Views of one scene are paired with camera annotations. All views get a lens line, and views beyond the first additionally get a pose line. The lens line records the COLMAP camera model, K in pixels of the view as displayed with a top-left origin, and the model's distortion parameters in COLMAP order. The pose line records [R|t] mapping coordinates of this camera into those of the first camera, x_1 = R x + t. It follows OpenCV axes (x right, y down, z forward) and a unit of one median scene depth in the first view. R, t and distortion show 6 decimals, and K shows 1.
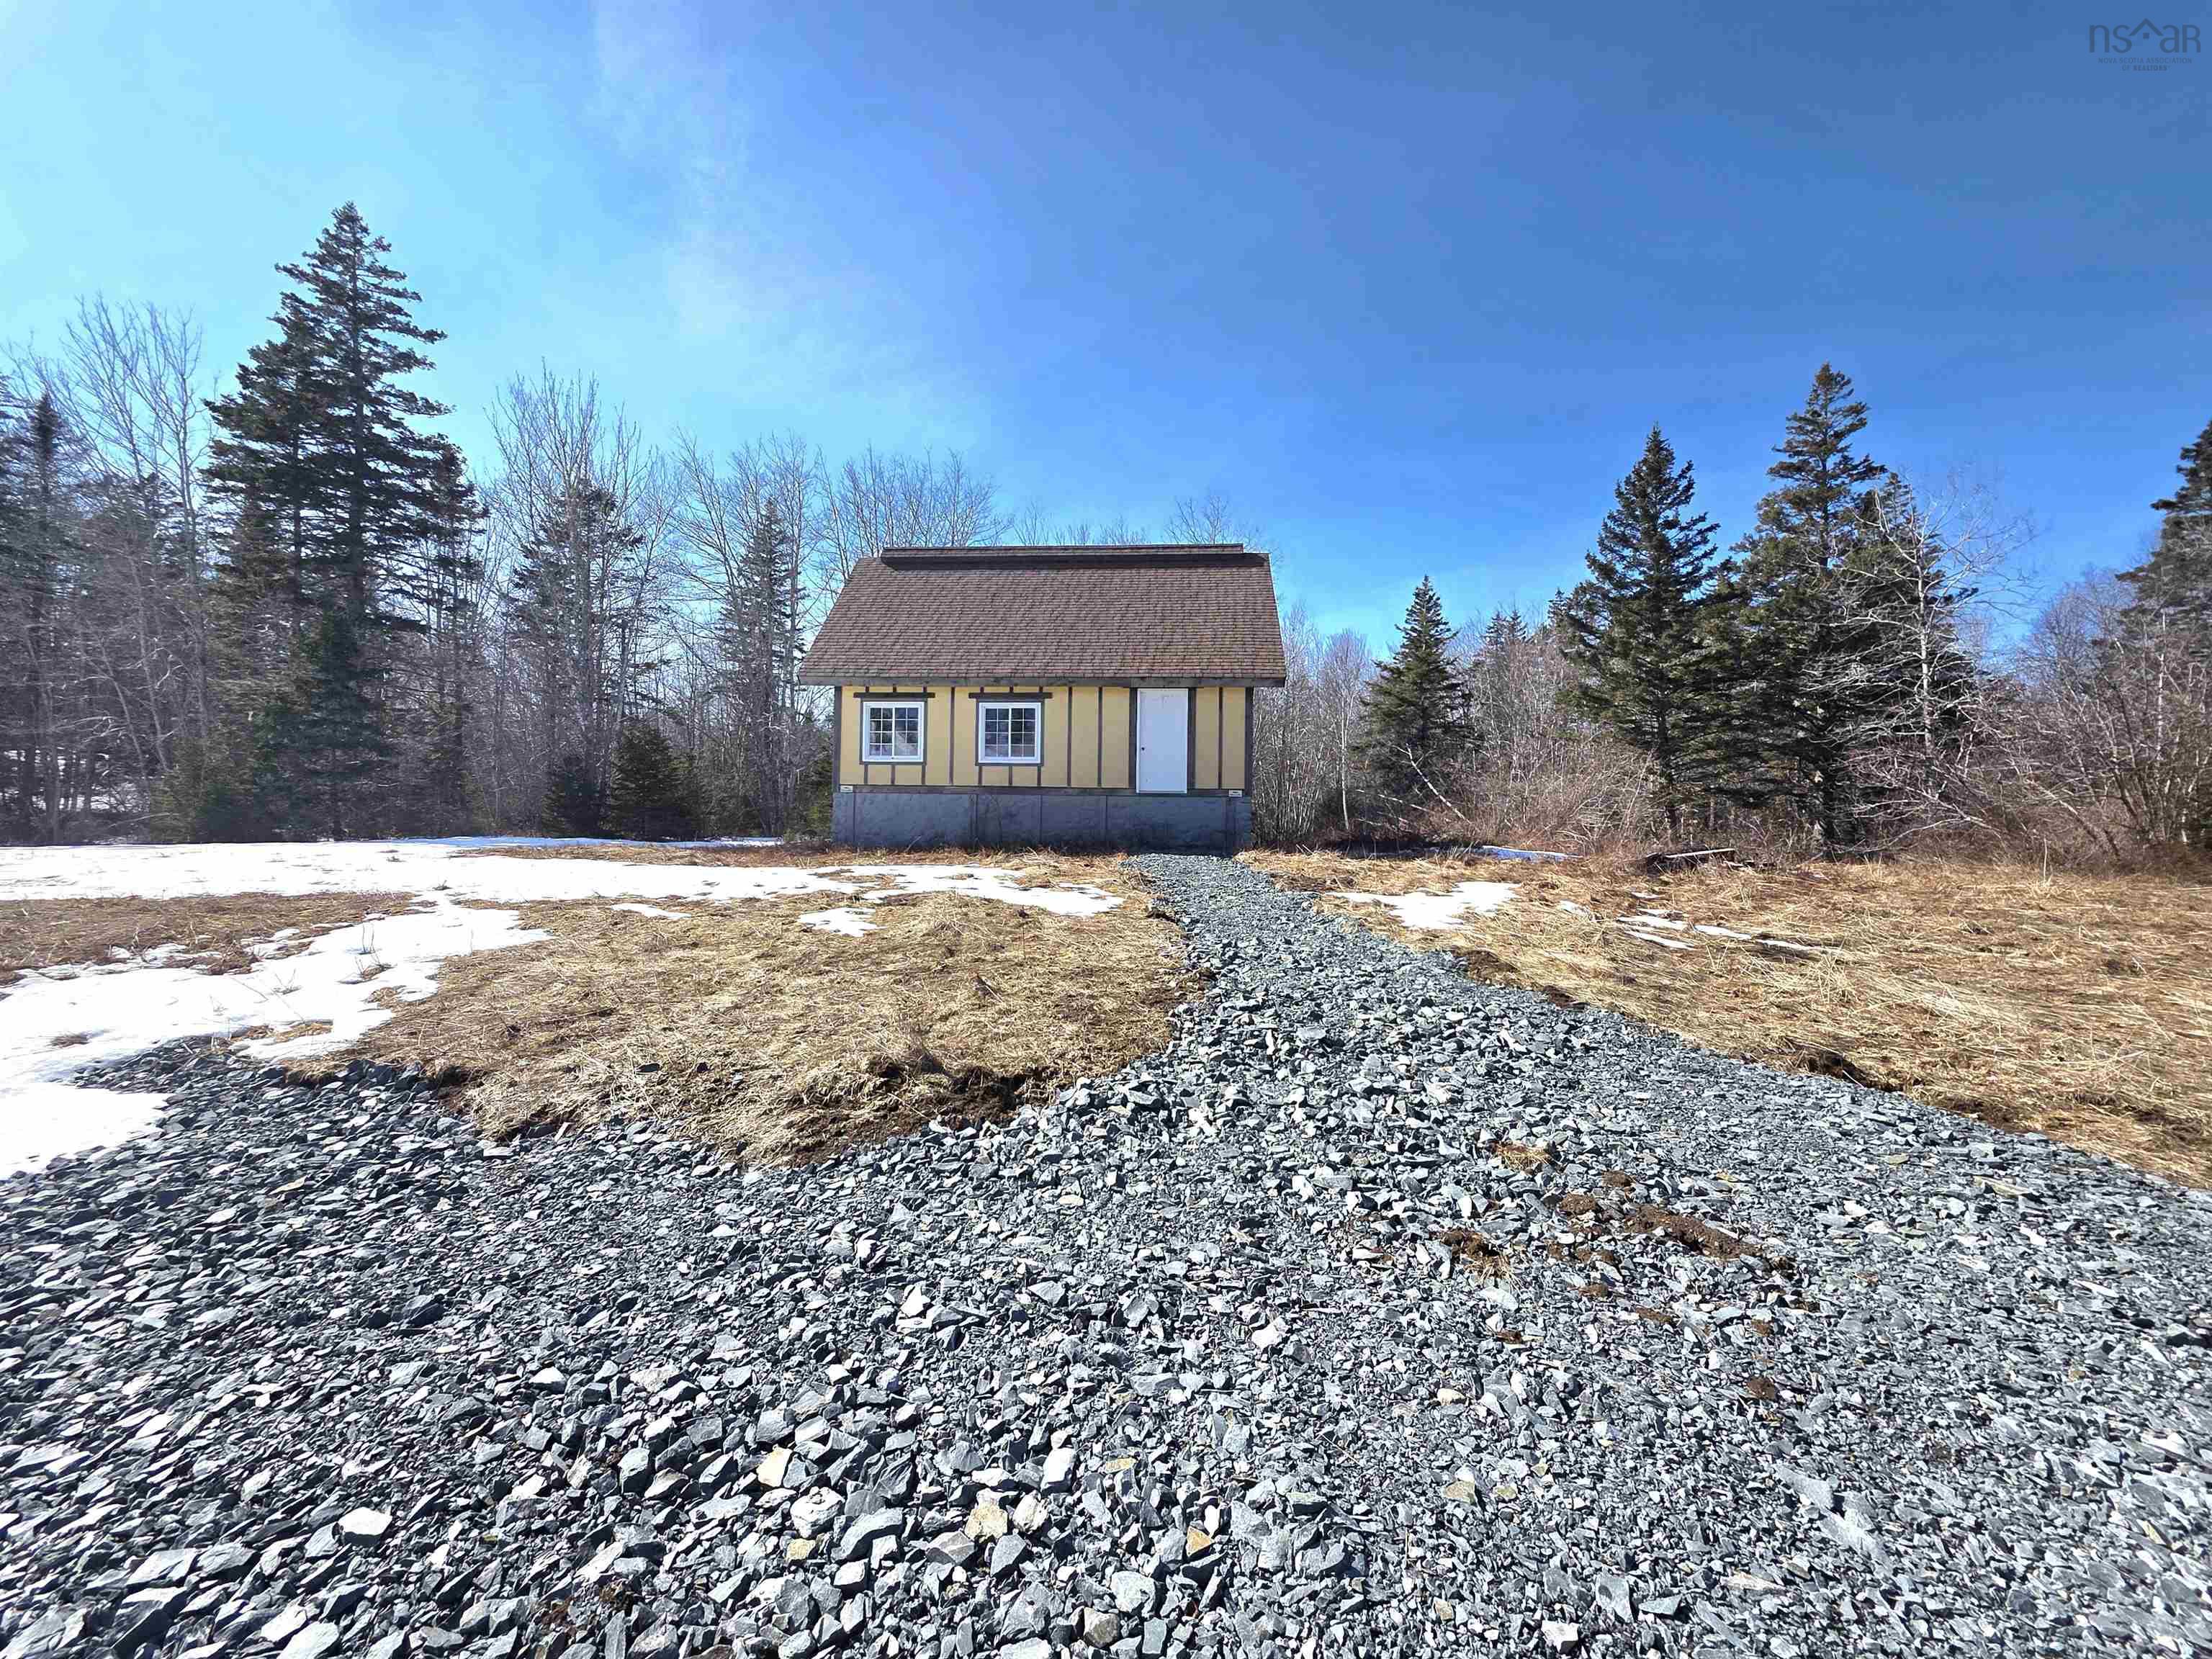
lens RADIAL K [[865.4, 0, 1106.0], [0, 865.4, 829.5], [0, 0, 1]] dist [0.001353, -0.000093]
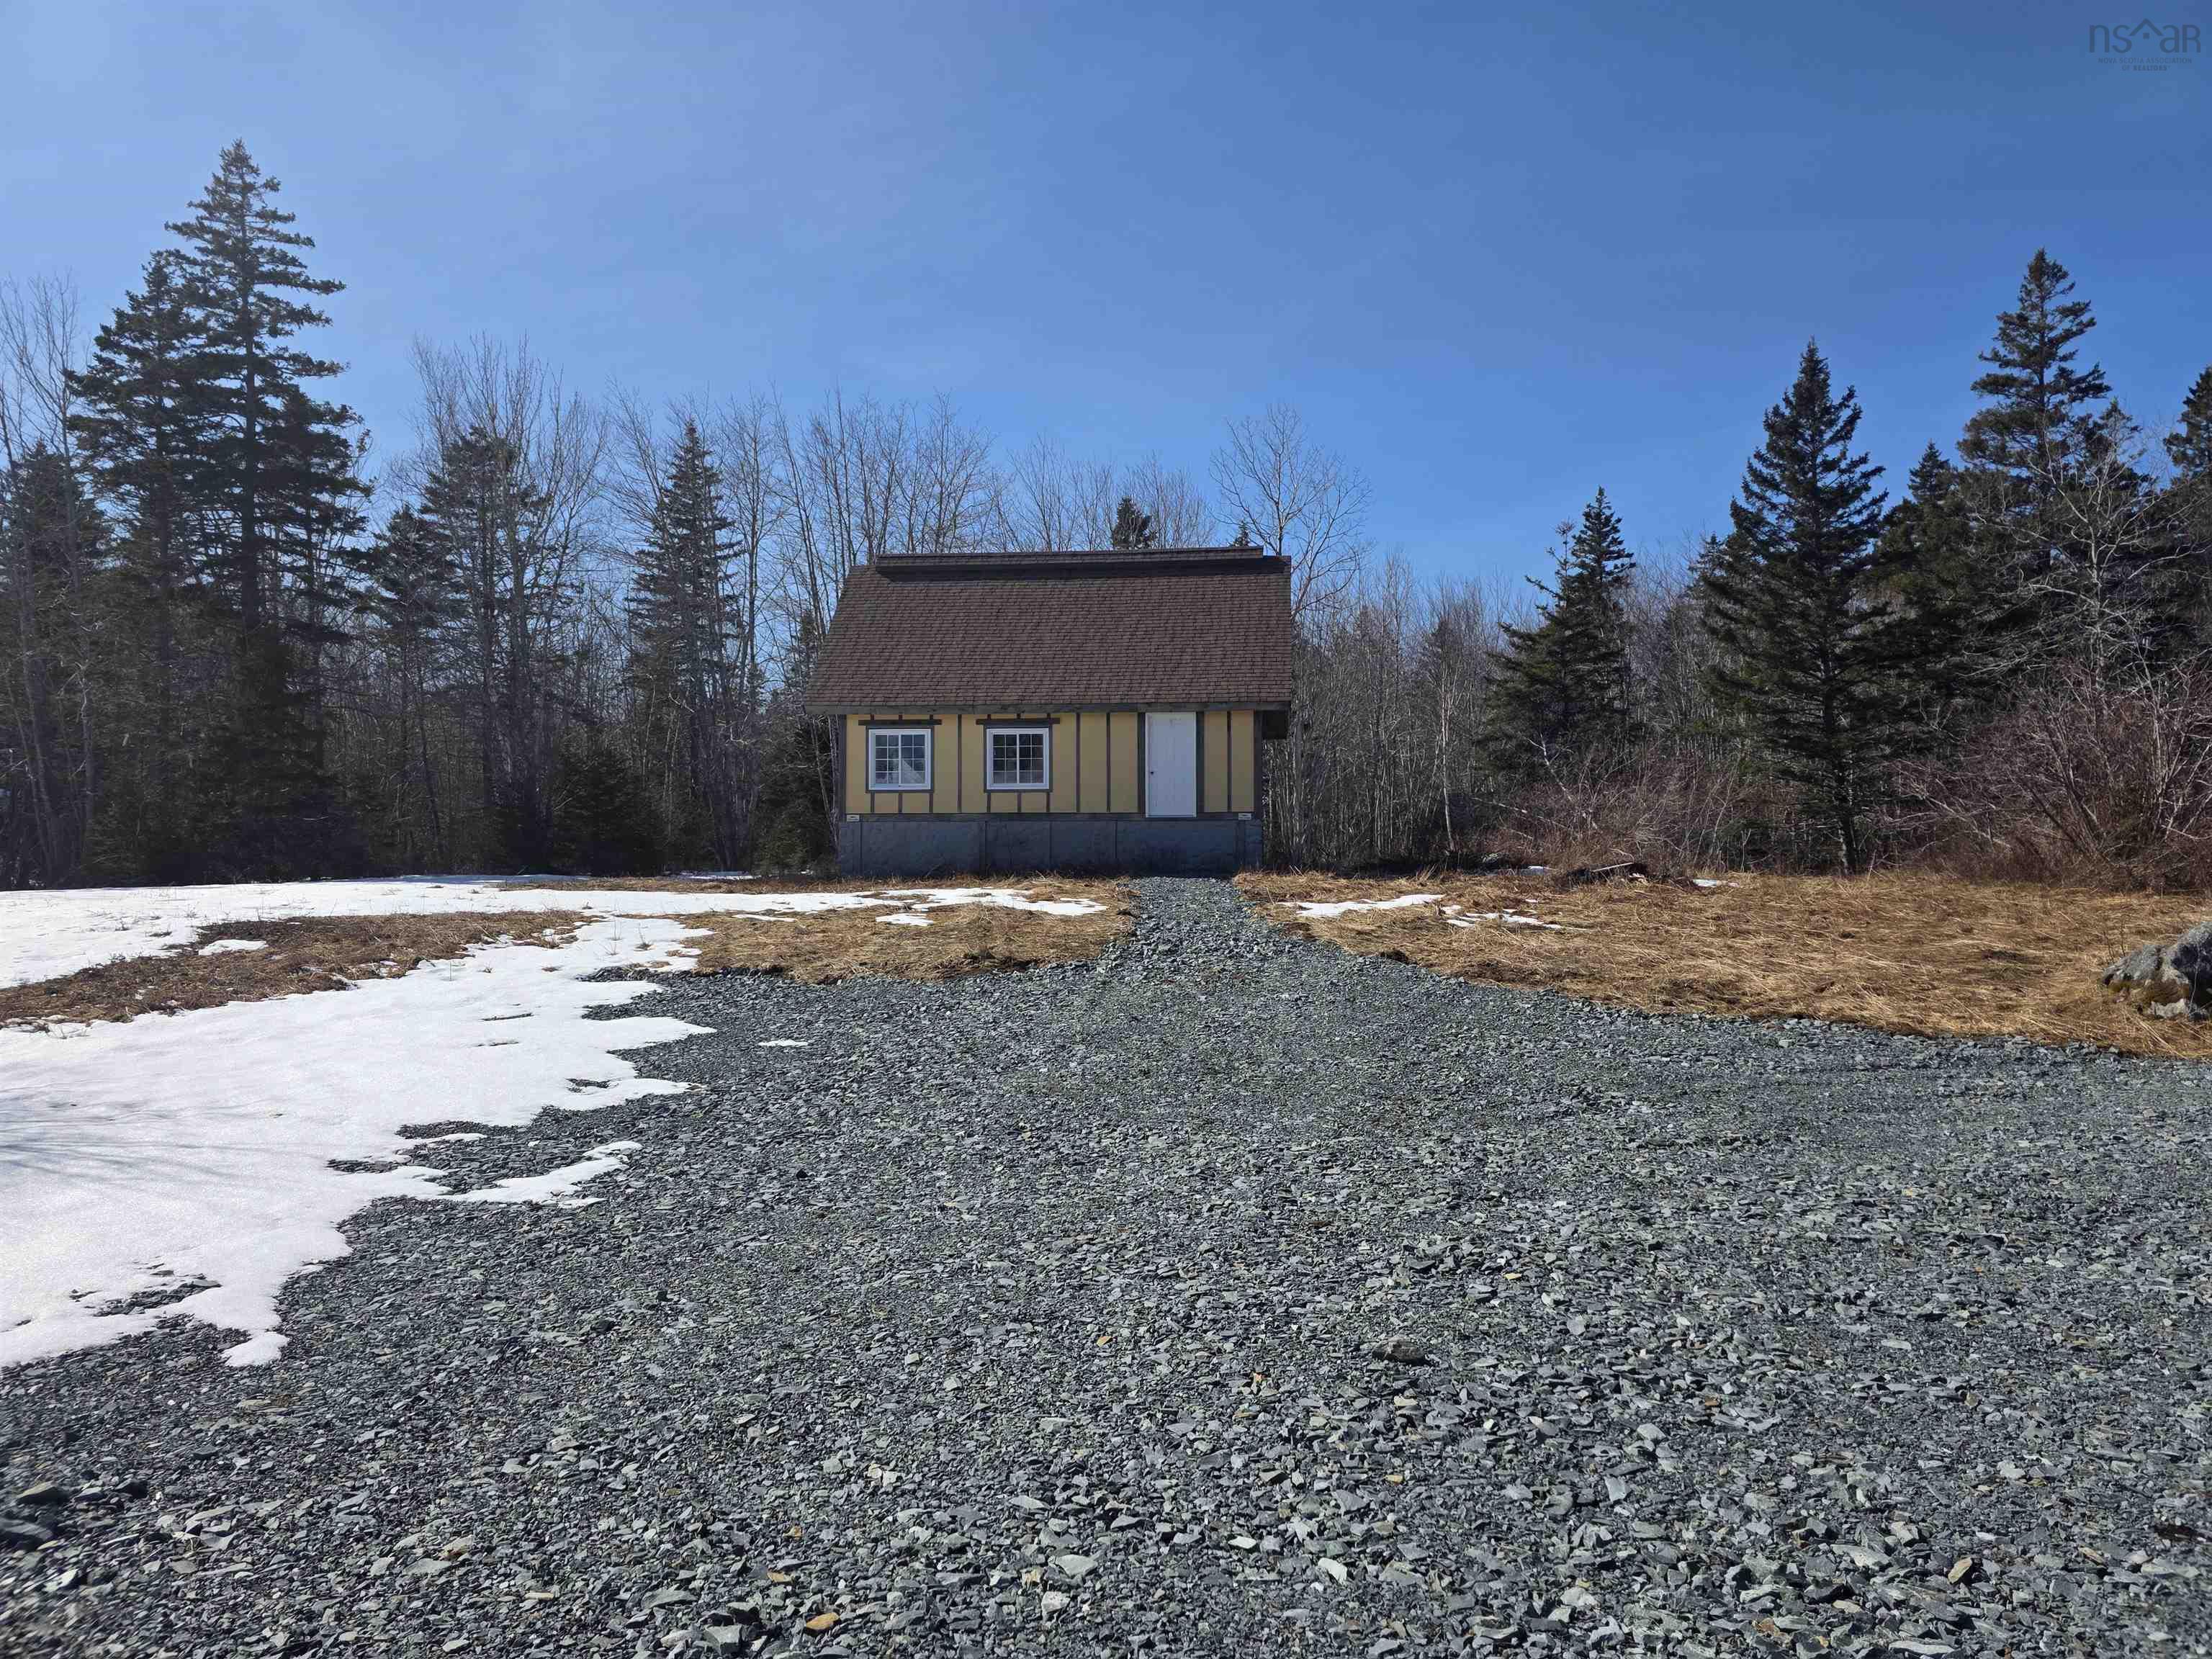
lens RADIAL K [[1479.7, 0, 1145.6], [0, 1479.7, 821.5], [0, 0, 1]] dist [0.079648, -0.068009]
pose [[0.999602, -0.016927, -0.022558, 0.049684], [0.016389, 0.999581, -0.023844, 0.001853], [0.022952, 0.023465, 0.999461, -0.474940]]
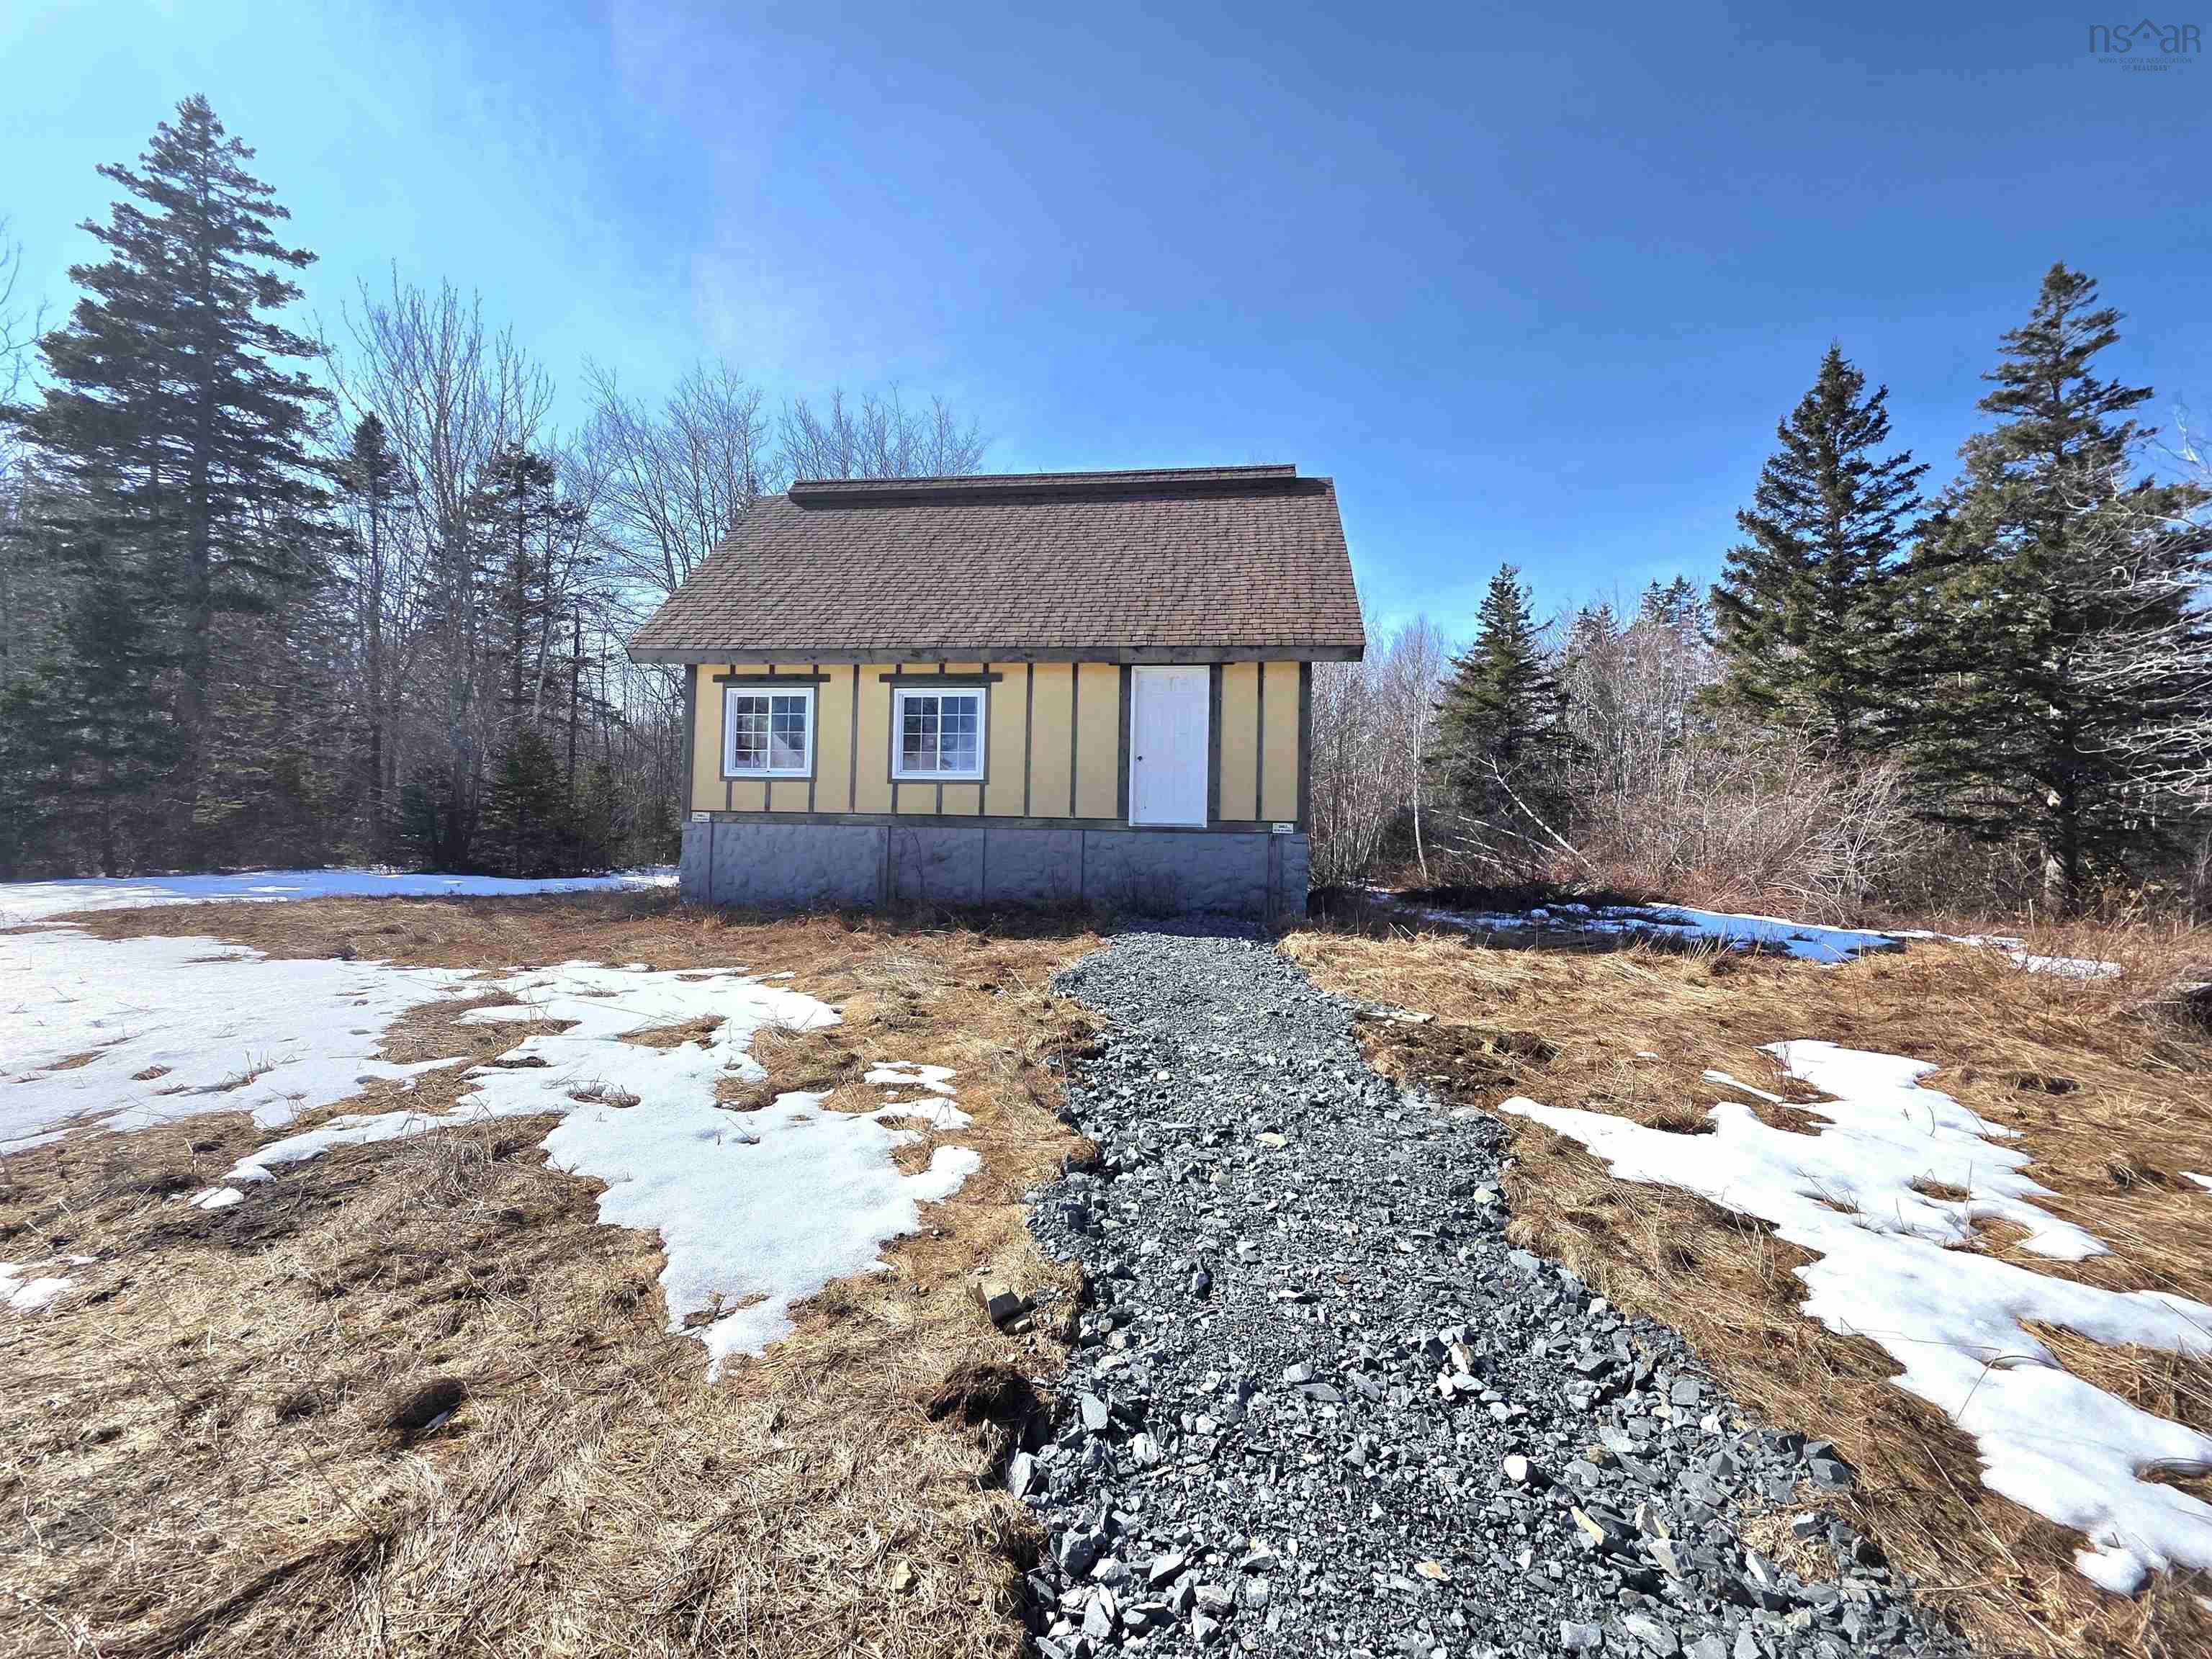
lens RADIAL K [[865.4, 0, 1106.0], [0, 865.4, 829.5], [0, 0, 1]] dist [0.001353, -0.000093]
pose [[0.998573, 0.005662, -0.053093, 0.035597], [-0.006434, 0.999876, -0.014373, -0.020579], [0.053005, 0.014694, 0.998486, 0.239044]]
